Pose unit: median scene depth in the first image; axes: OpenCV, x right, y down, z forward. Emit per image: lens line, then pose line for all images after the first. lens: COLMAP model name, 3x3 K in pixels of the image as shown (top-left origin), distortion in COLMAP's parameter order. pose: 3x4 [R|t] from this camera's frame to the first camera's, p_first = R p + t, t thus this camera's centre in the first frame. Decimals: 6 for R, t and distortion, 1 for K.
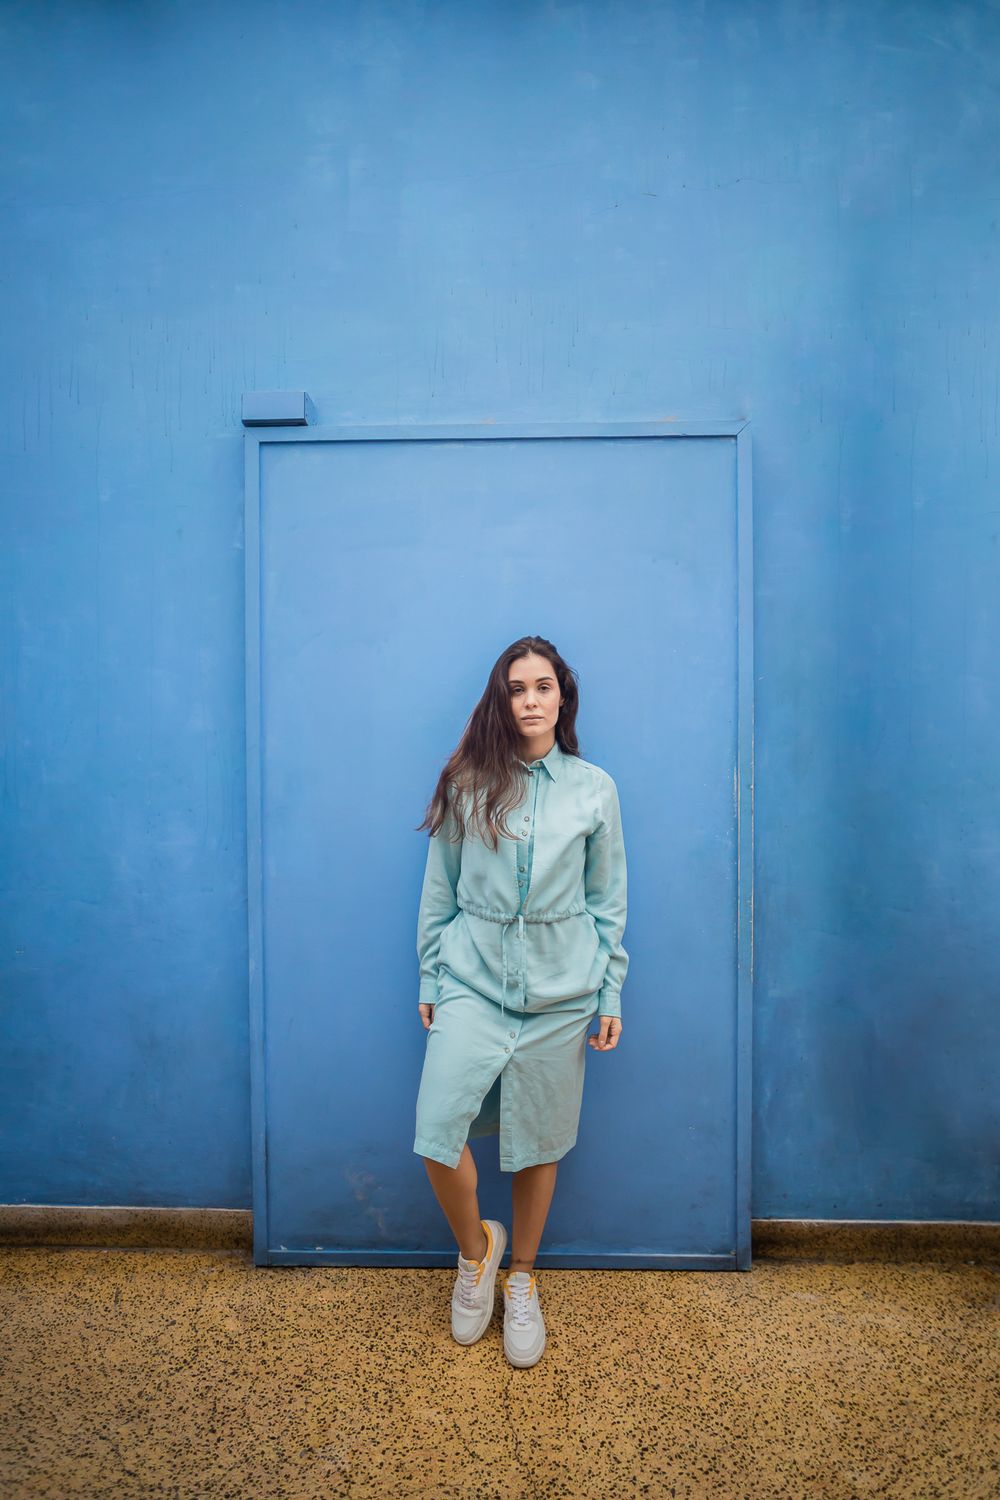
lens RADIAL K [[841.6, 0, 505.0], [0, 841.6, 749.6], [0, 0, 1]] dist [-0.016539, 0.018640]
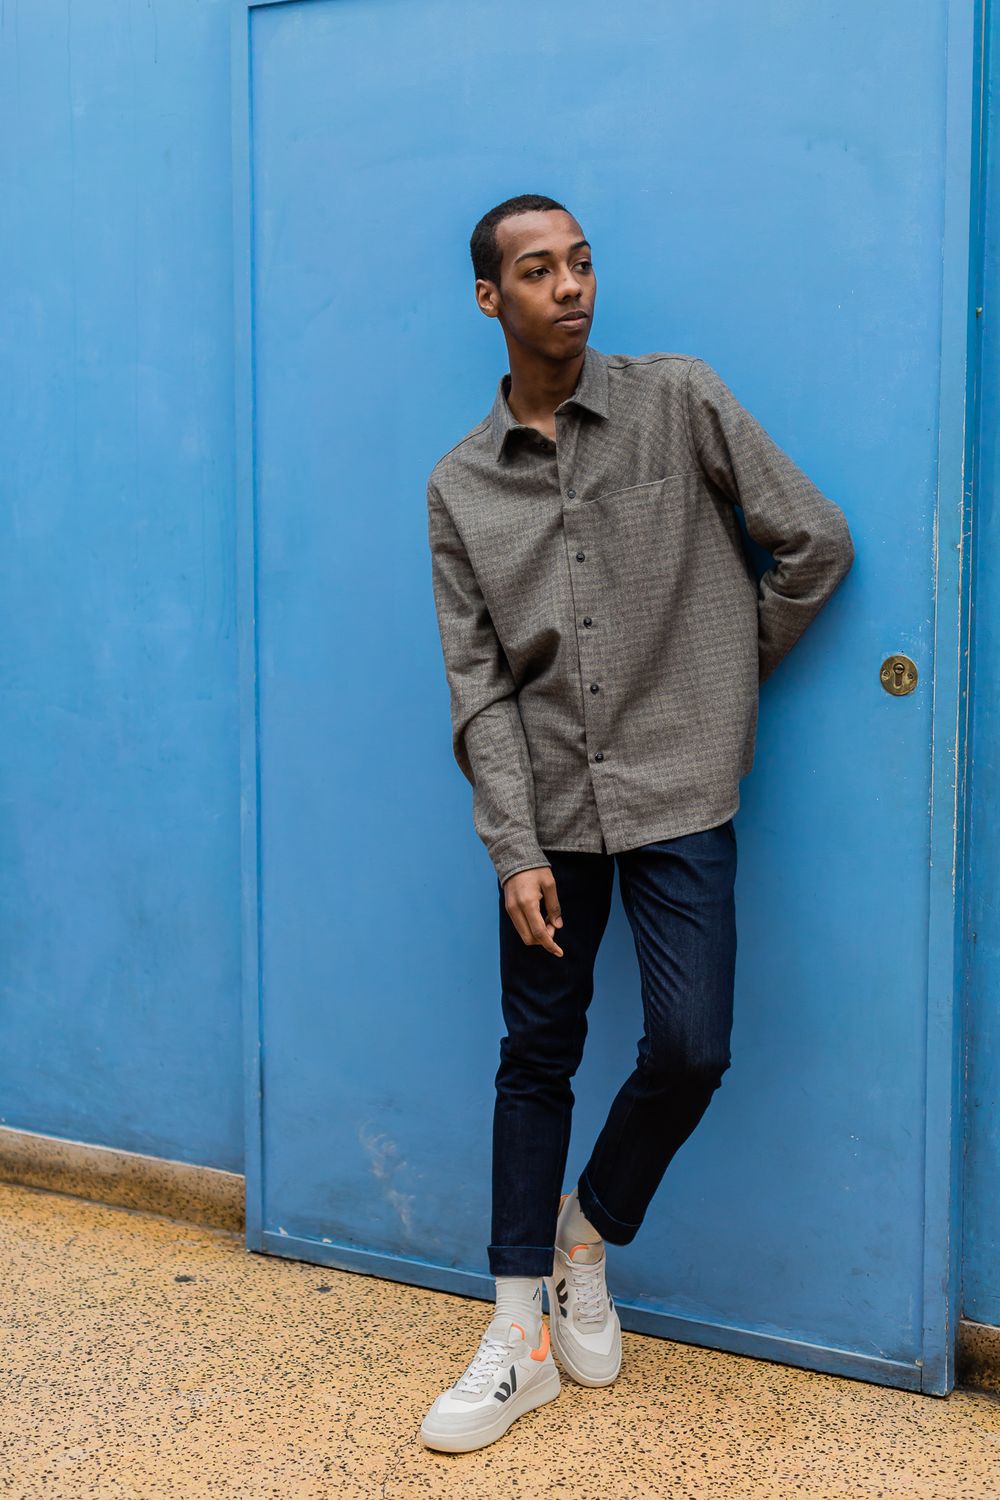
lens RADIAL K [[2256.4, 0, 500.0], [0, 2256.4, 746.4], [0, 0, 1]] dist [0.020391, 0.000000]
pose [[0.864667, 0.053060, -0.499535, 0.770144], [-0.010340, 0.996075, 0.087905, 0.046916], [0.502239, -0.070843, 0.861822, -0.444311]]
